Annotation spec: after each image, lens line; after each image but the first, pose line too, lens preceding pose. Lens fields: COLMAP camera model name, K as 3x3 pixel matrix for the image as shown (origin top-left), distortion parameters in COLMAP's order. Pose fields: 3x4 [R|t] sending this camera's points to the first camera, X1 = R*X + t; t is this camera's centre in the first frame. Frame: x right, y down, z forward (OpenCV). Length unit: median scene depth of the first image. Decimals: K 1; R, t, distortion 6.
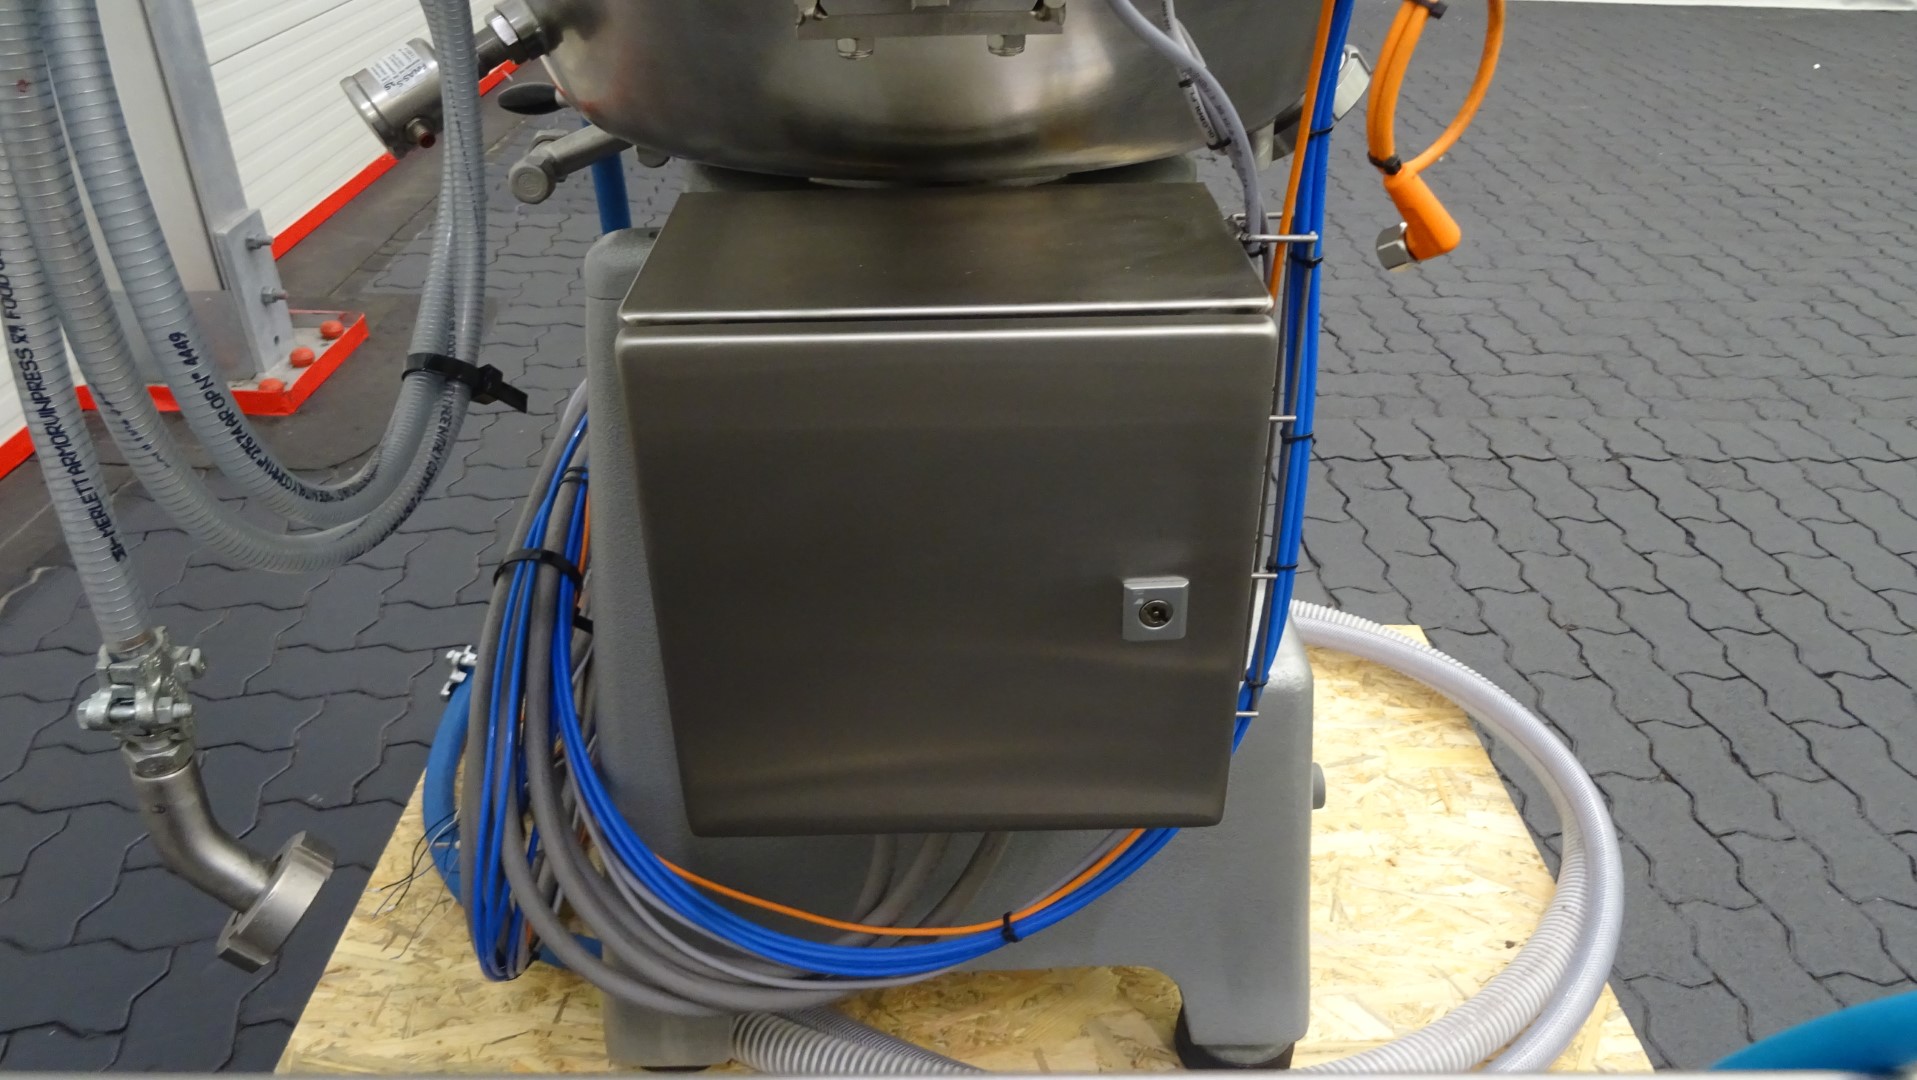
lens RADIAL K [[1356.9, 0, 958.5], [0, 1356.9, 540.0], [0, 0, 1]] dist [0.001909, -0.015123]
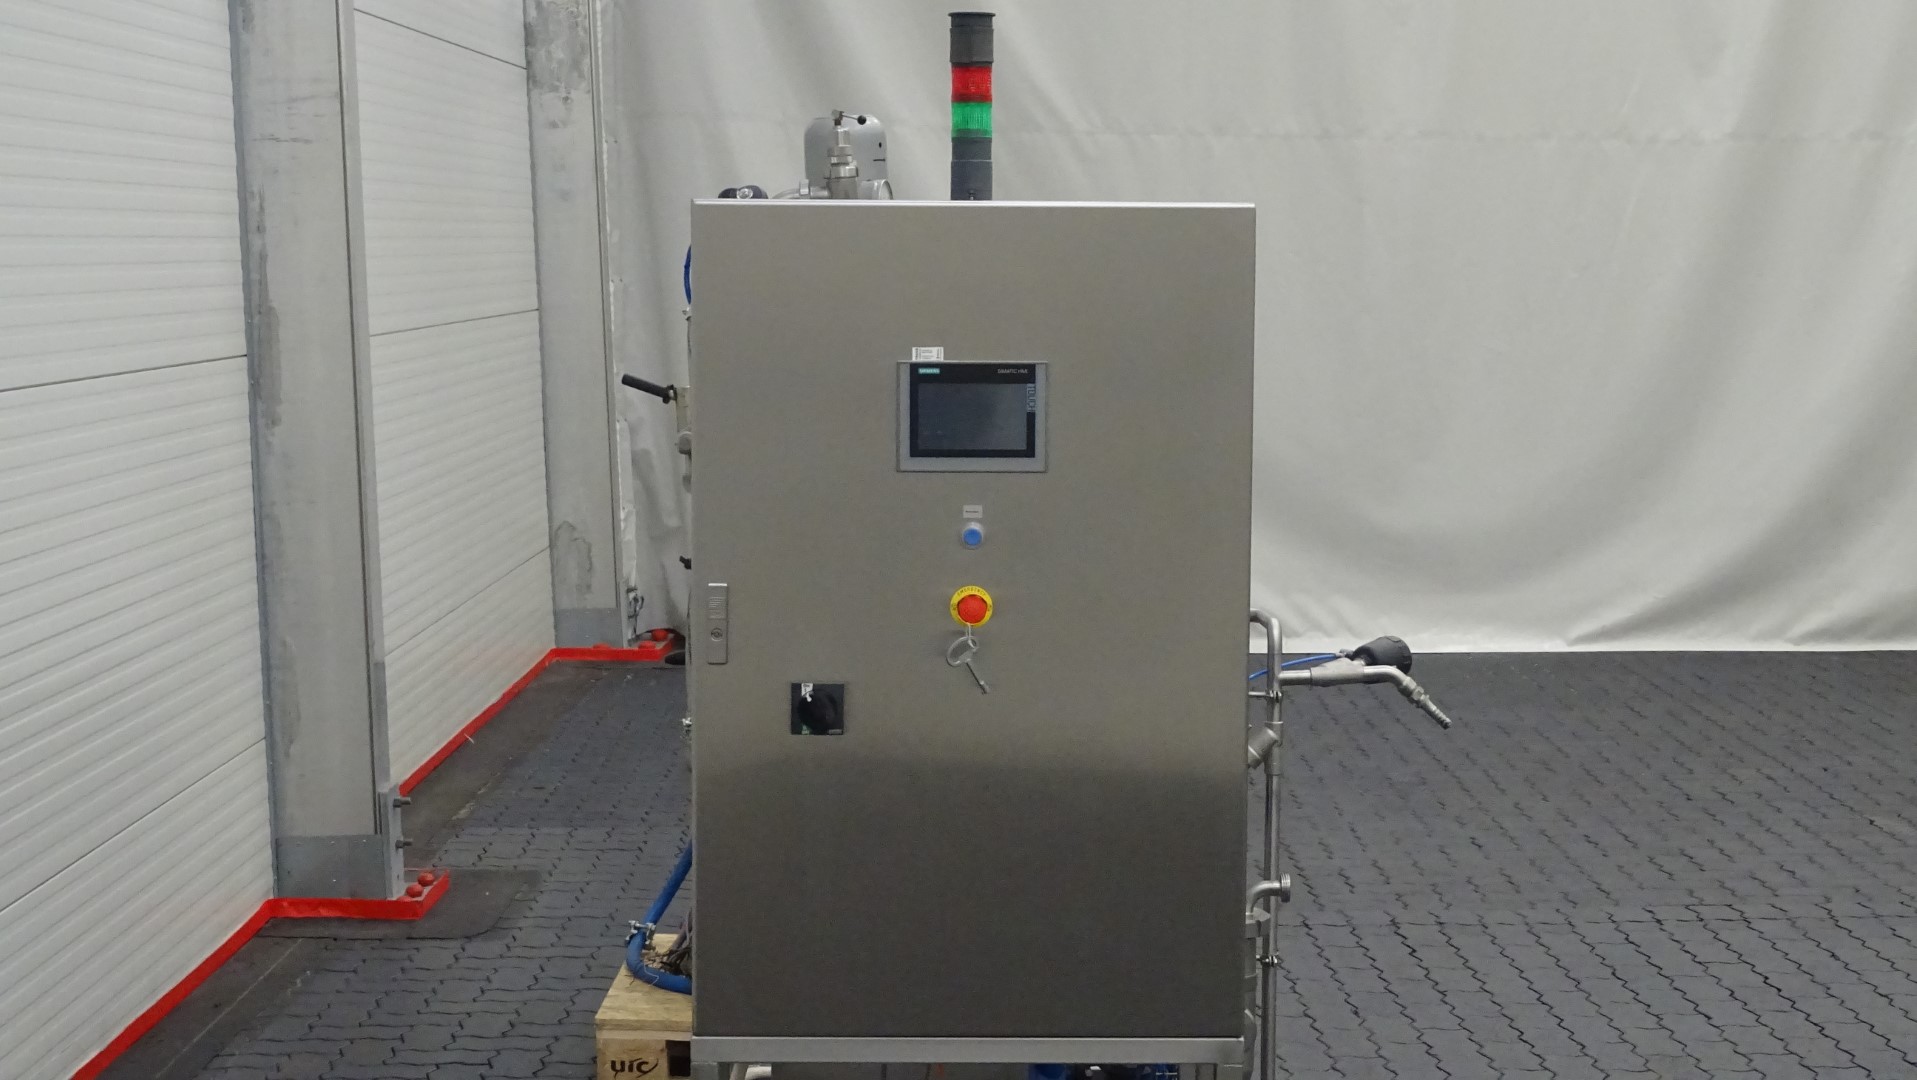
lens RADIAL K [[3359.2, 0, 958.5], [0, 3359.2, 540.0], [0, 0, 1]] dist [0.043991, -0.154532]
pose [[0.999279, -0.026477, -0.027206, 0.360434], [0.012266, 0.903391, -0.428643, 2.436307], [0.035927, 0.428001, 0.903064, -5.250861]]
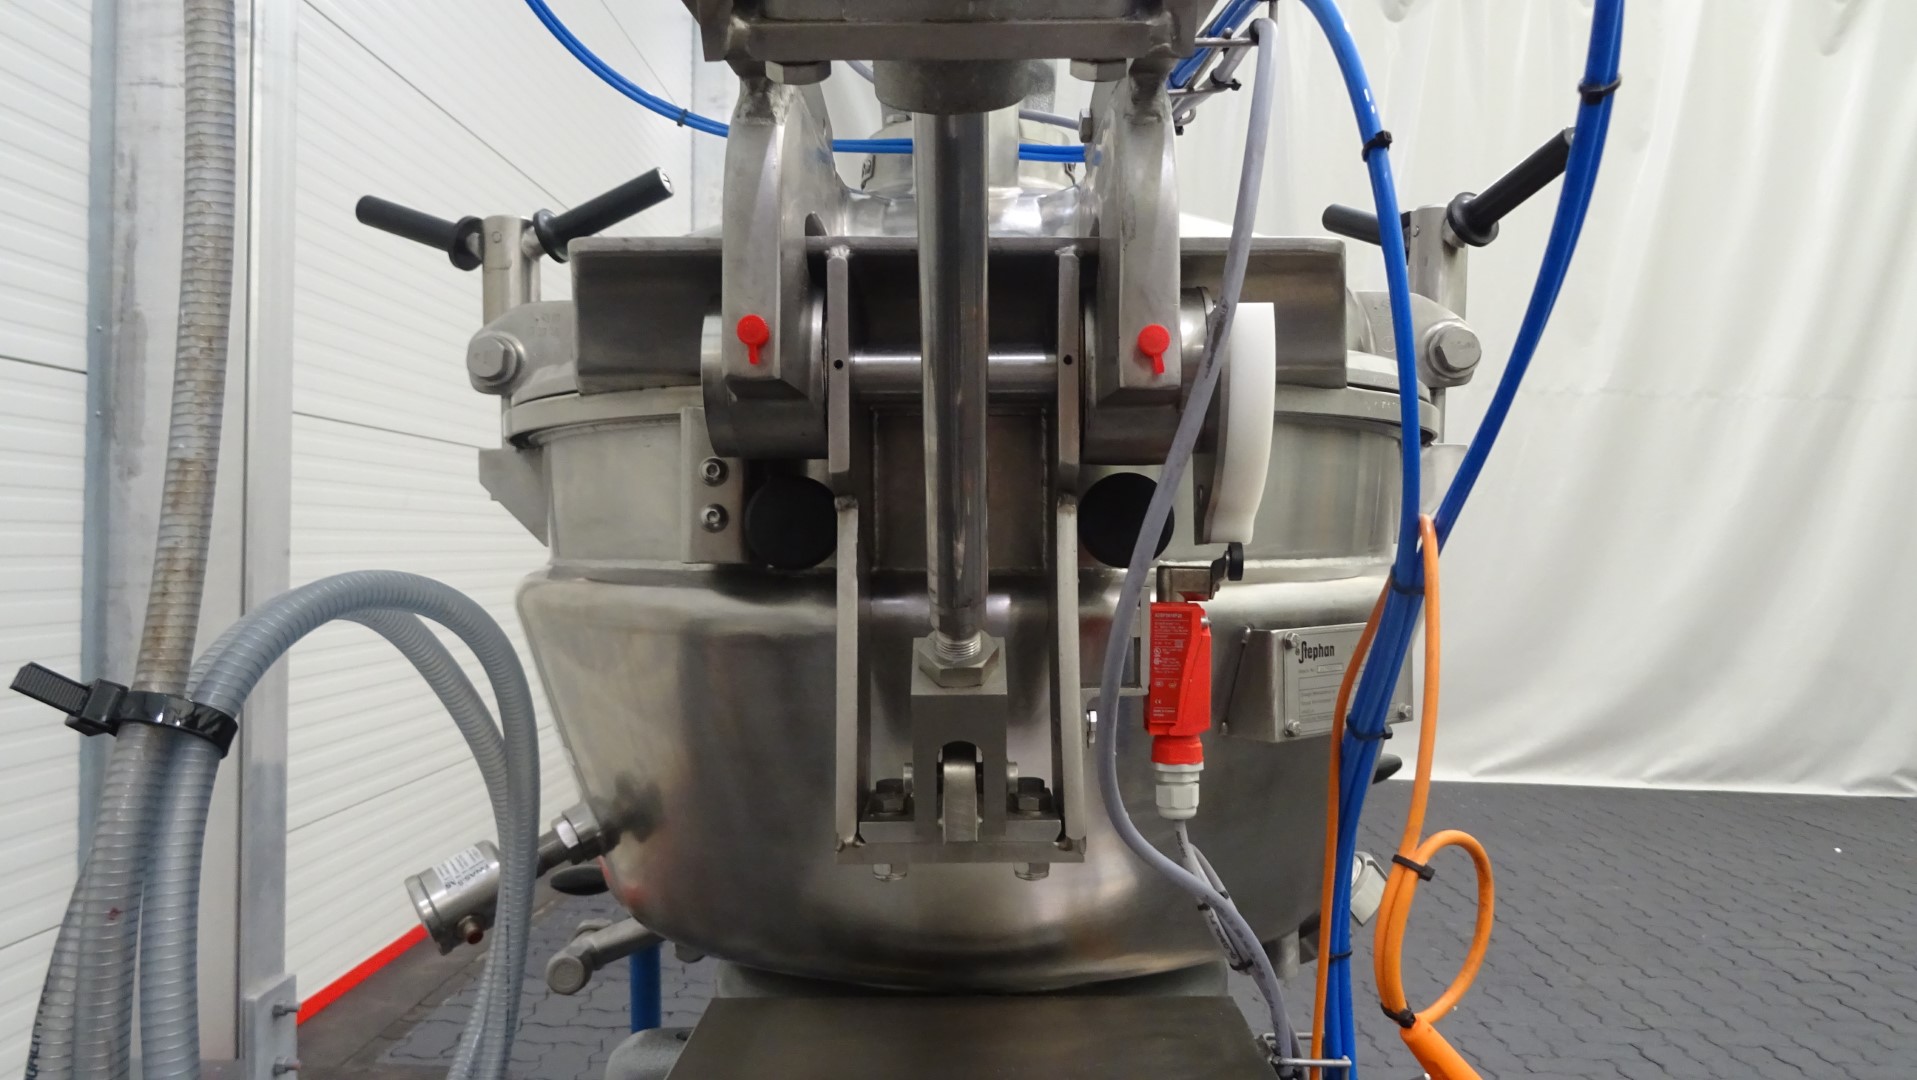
lens RADIAL K [[1356.9, 0, 958.5], [0, 1356.9, 540.0], [0, 0, 1]] dist [0.001909, -0.015123]
pose [[0.999502, 0.008156, -0.030497, 0.005963], [-0.022810, 0.854420, -0.519083, -0.023889], [0.021823, 0.519520, 0.854180, -0.032589]]
